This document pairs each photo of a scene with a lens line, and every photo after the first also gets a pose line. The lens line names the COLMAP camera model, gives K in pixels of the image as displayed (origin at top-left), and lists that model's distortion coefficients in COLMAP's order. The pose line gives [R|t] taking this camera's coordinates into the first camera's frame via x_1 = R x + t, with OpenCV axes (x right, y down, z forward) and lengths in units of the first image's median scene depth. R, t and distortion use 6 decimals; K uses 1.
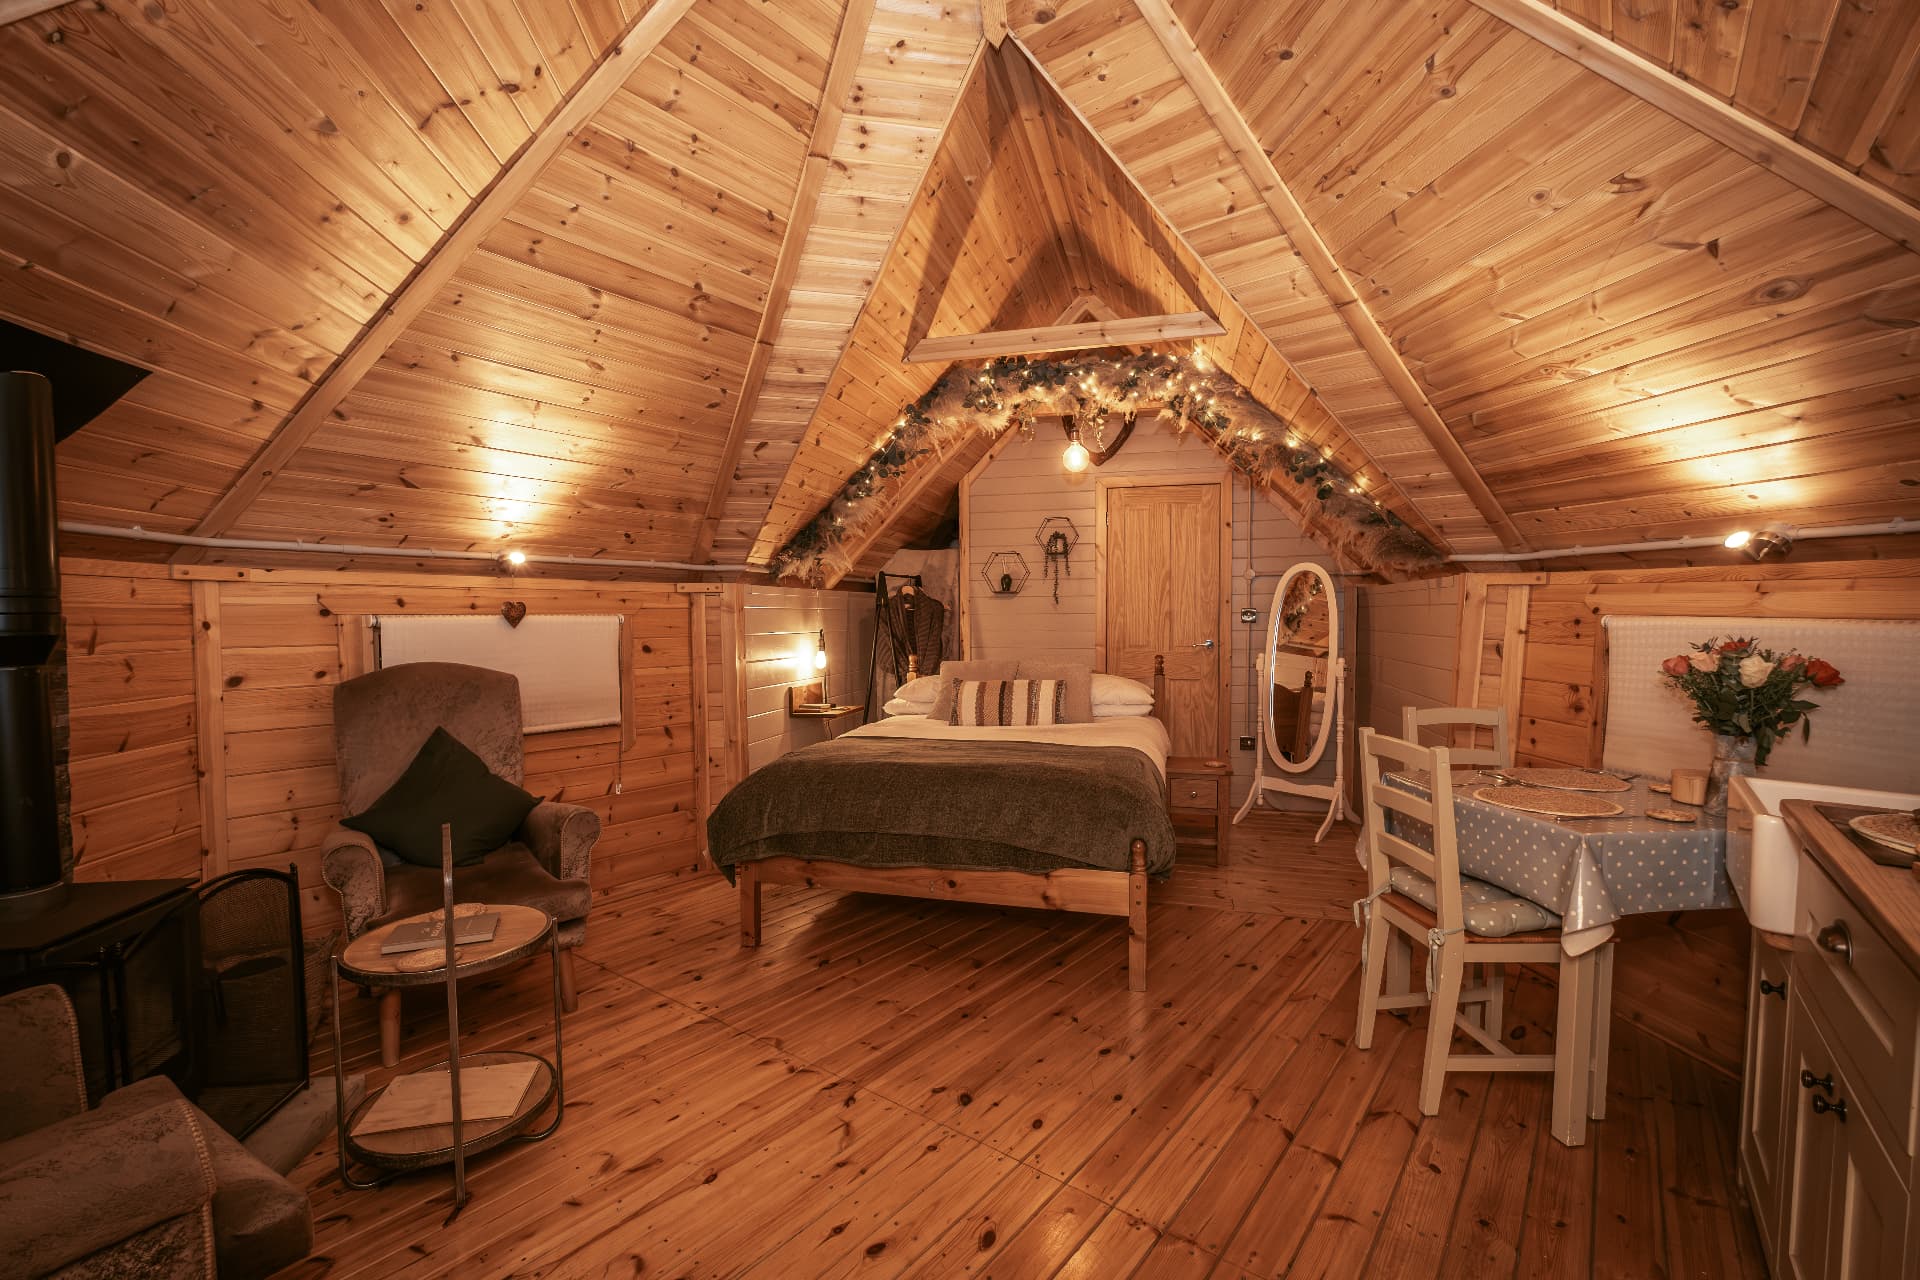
lens RADIAL K [[878.0, 0, 960.0], [0, 878.0, 640.0], [0, 0, 1]] dist [-0.001503, -0.000106]
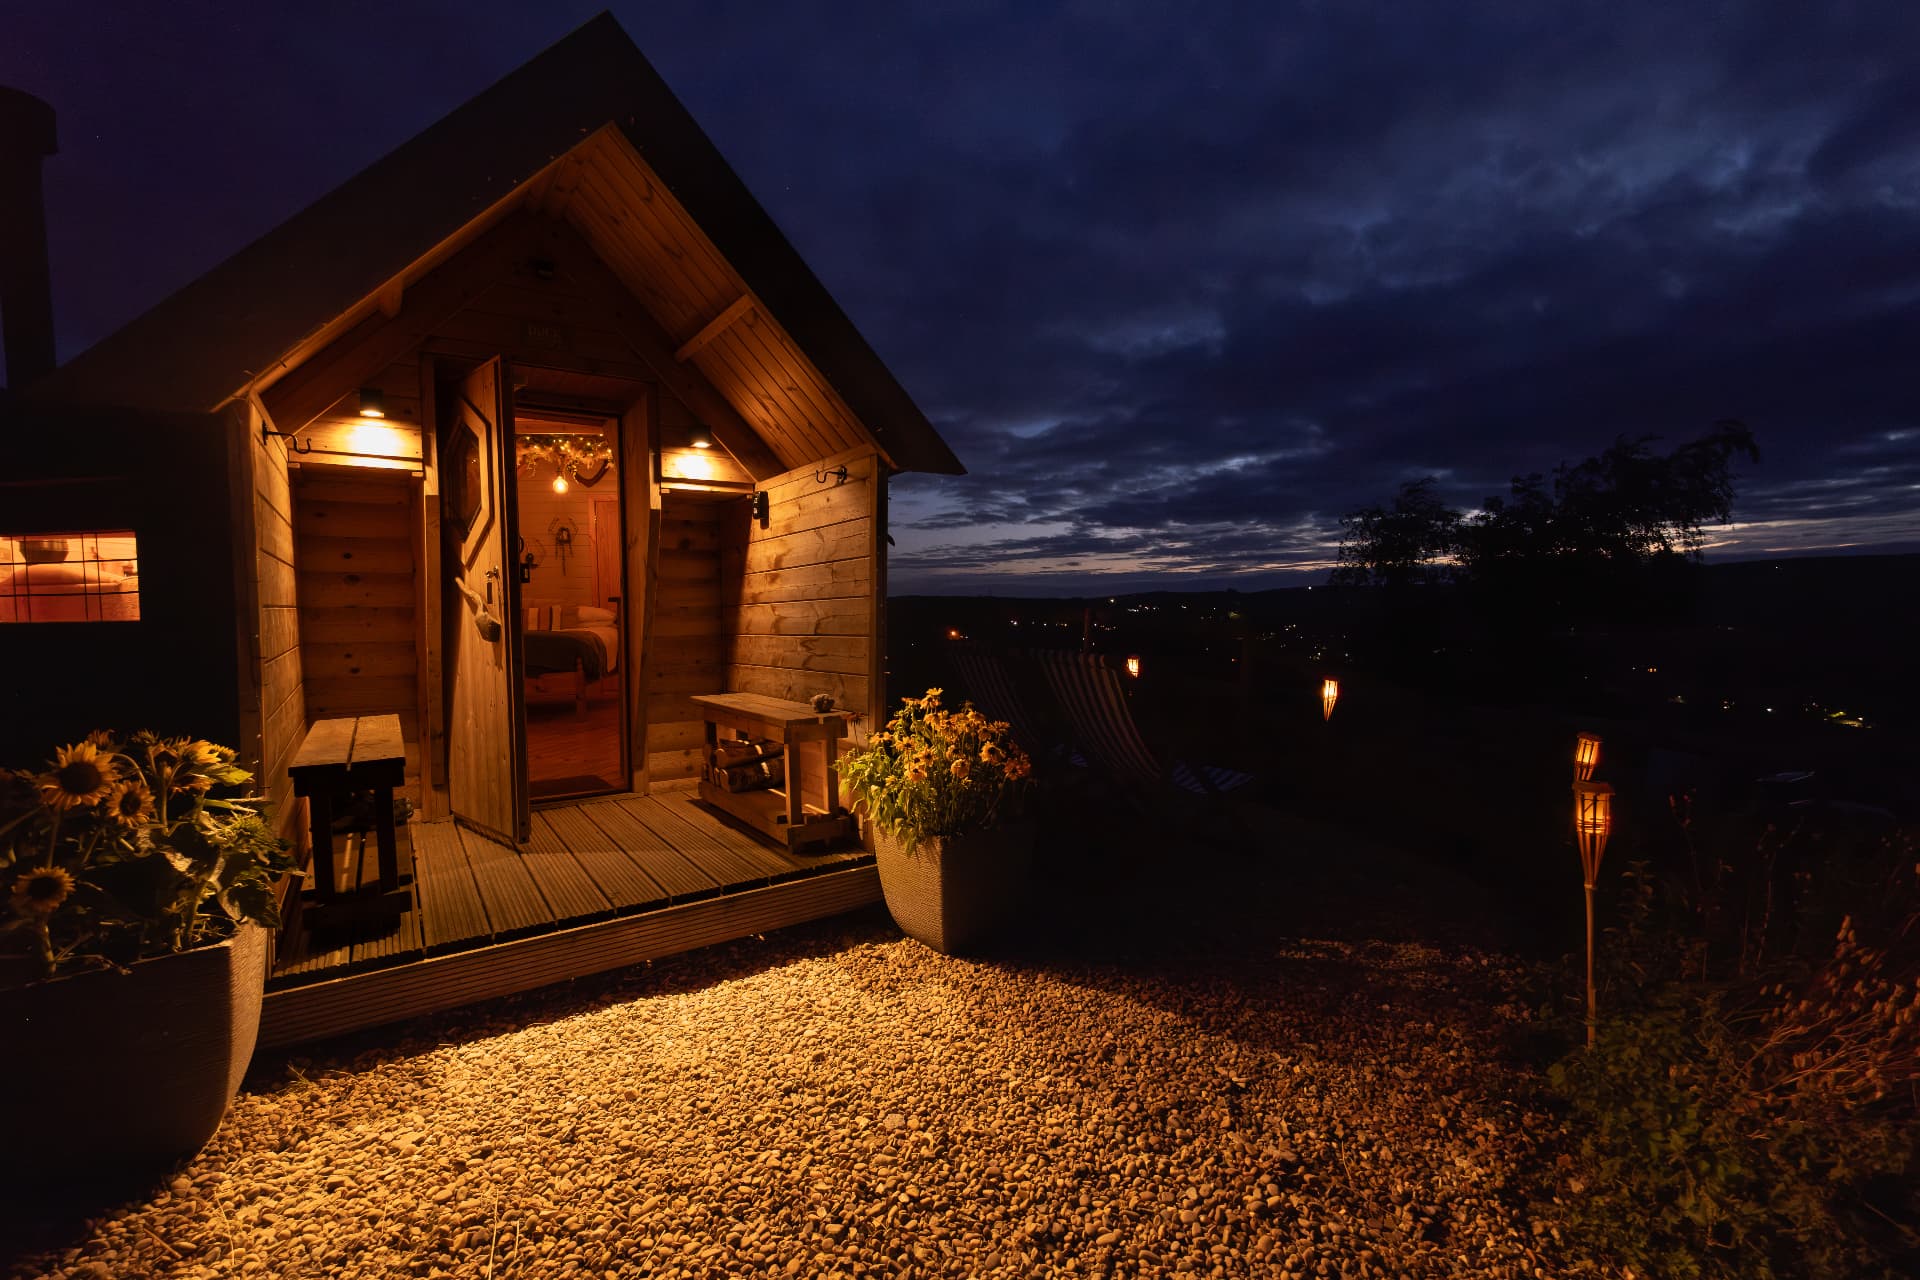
lens RADIAL K [[878.0, 0, 960.0], [0, 878.0, 640.0], [0, 0, 1]] dist [-0.001503, -0.000106]
pose [[0.889130, -0.024444, 0.457002, 0.021061], [0.028141, 0.999603, -0.001284, 0.110342], [-0.456789, 0.014002, 0.889465, -0.784595]]
